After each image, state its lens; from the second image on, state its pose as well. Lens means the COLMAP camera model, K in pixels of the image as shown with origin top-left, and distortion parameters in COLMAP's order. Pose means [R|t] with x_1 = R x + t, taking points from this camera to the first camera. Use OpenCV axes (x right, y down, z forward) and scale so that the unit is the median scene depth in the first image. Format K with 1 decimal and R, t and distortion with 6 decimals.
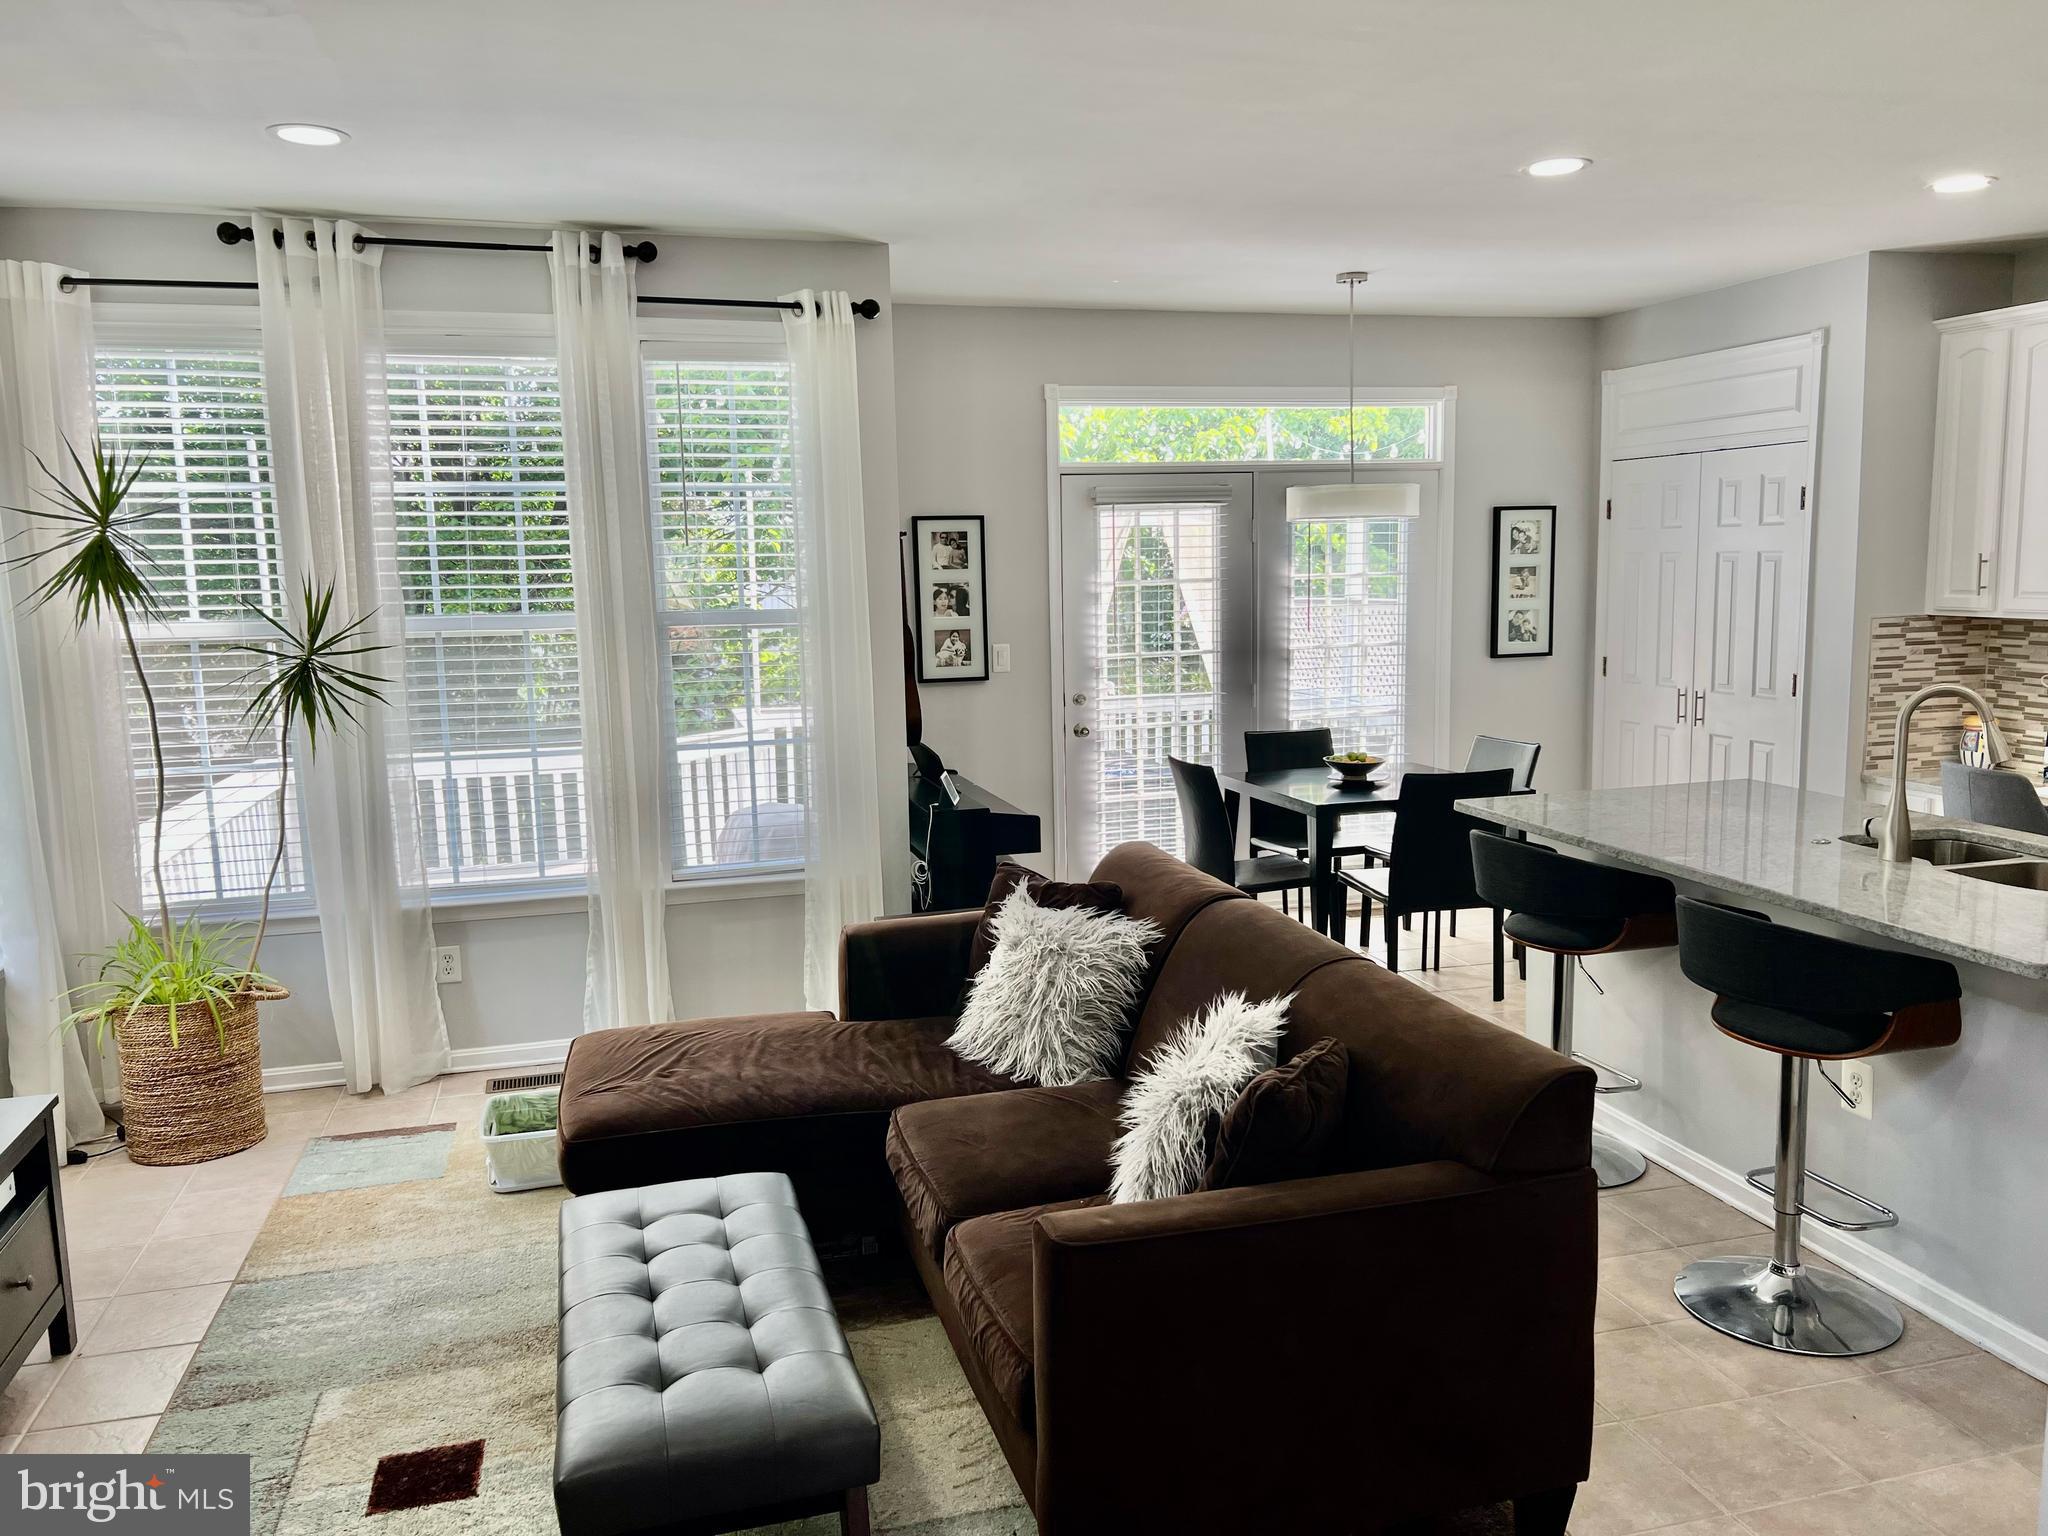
lens RADIAL K [[1555.2, 0, 1003.9], [0, 1555.2, 772.5], [0, 0, 1]] dist [0.041949, -0.039696]
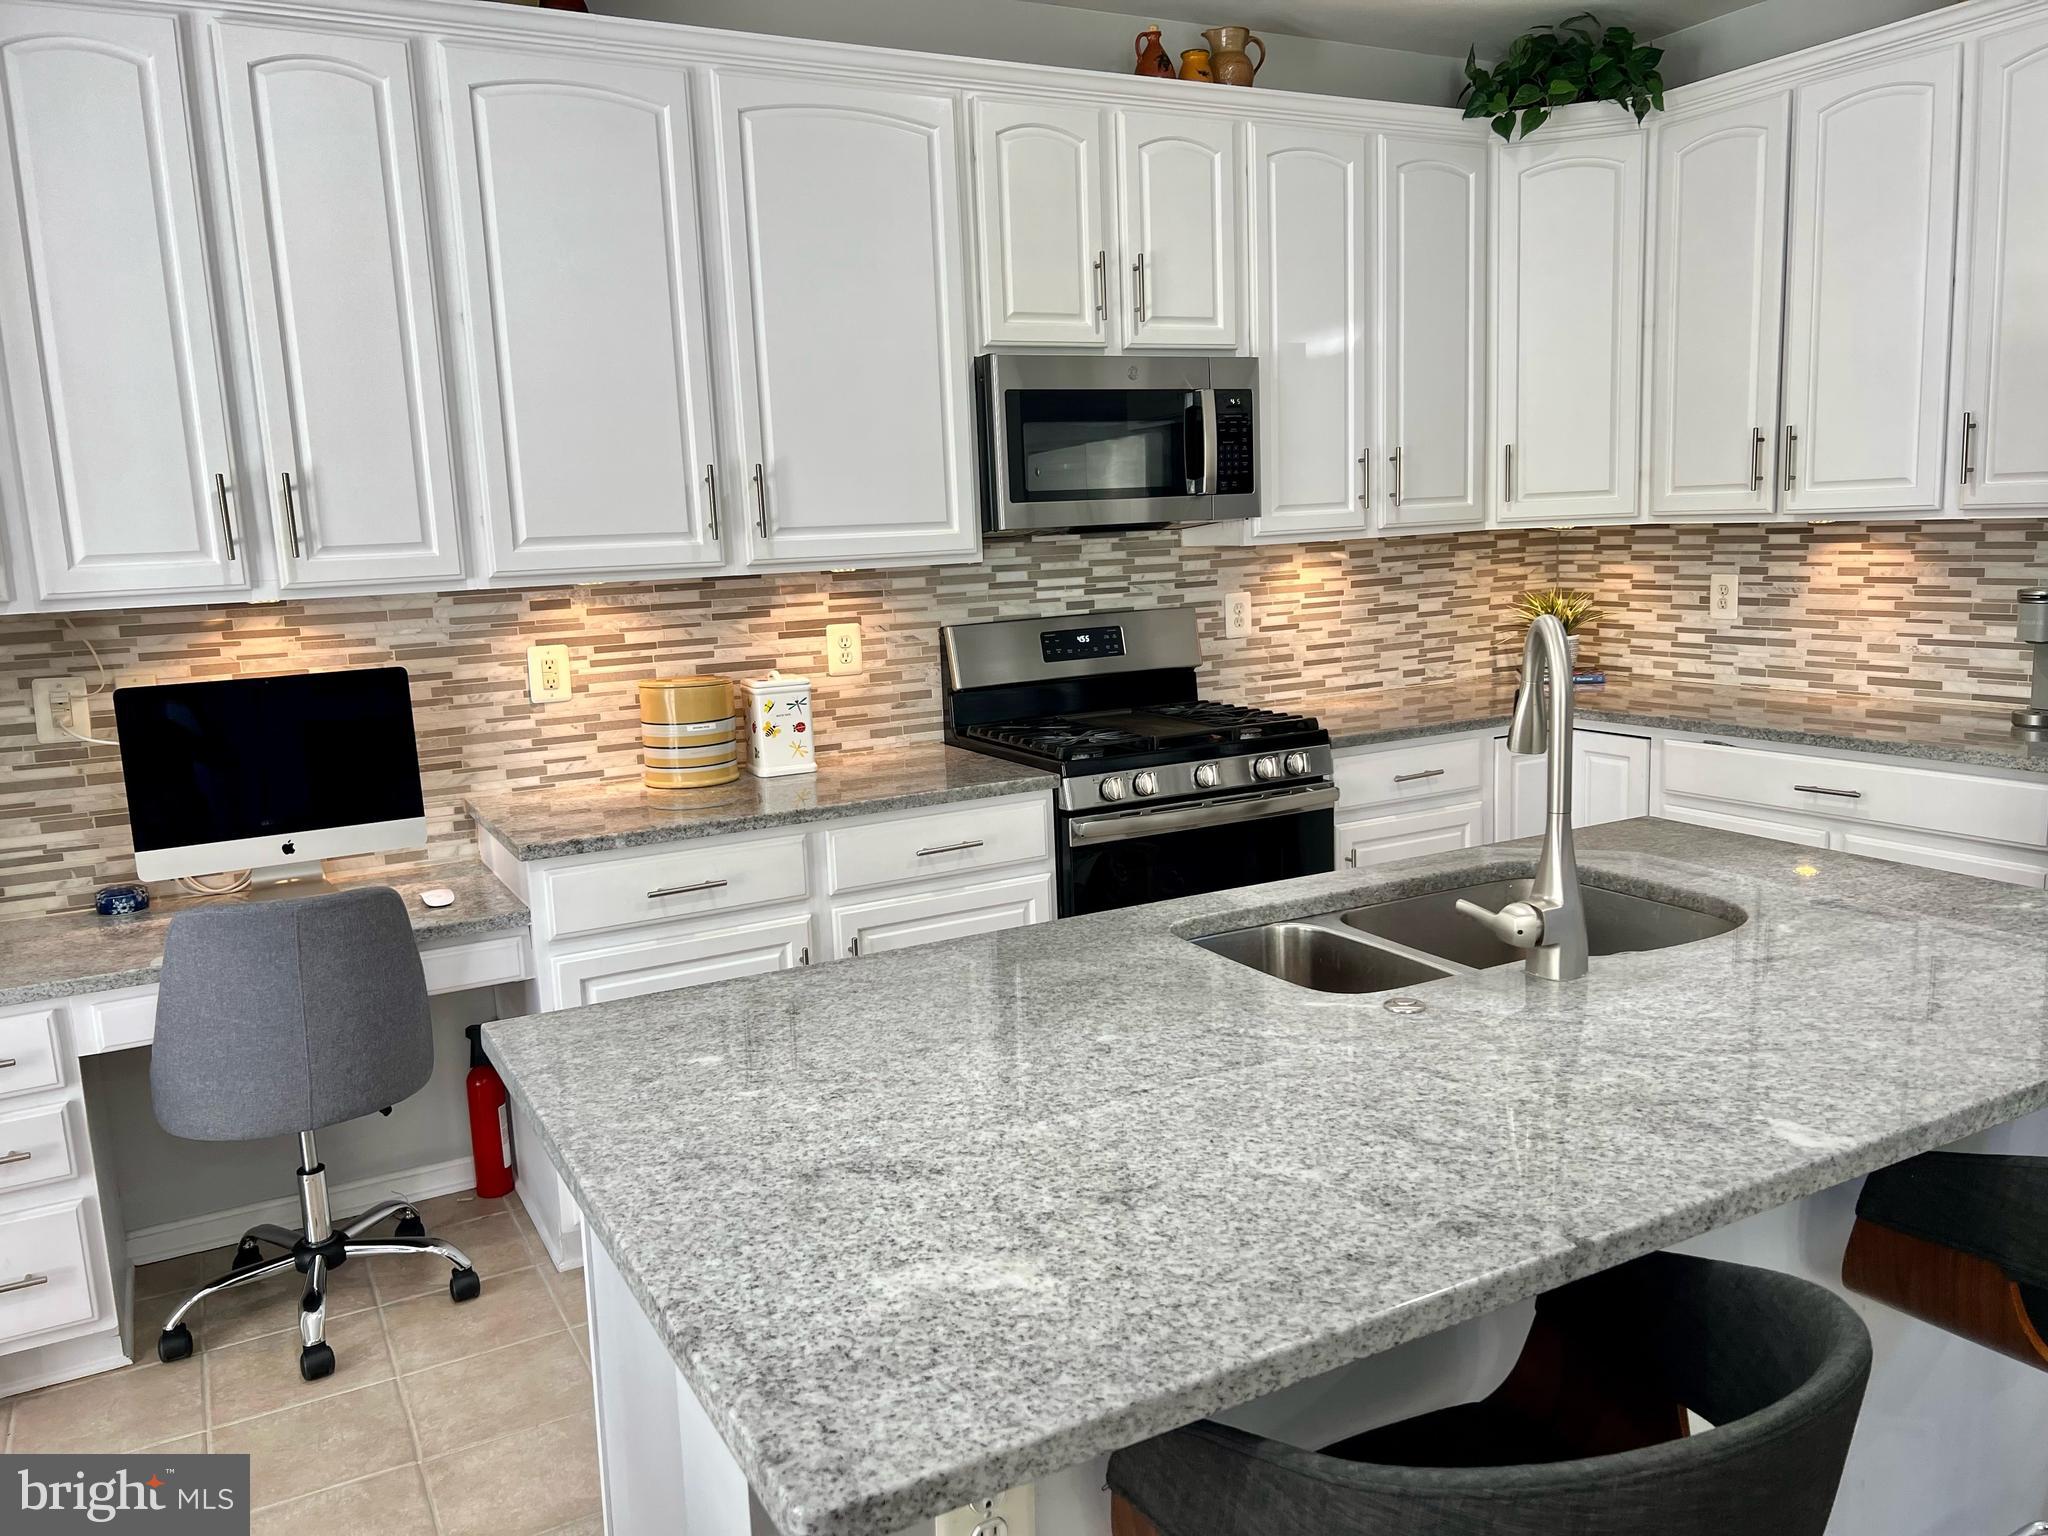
lens RADIAL K [[1555.2, 0, 1065.2], [0, 1555.2, 771.8], [0, 0, 1]] dist [0.041949, -0.039696]
pose [[-0.251677, -0.128584, 0.959231, 0.090078], [0.178986, 0.967854, 0.176702, -0.086380], [-0.951116, 0.216161, -0.220572, 0.884265]]
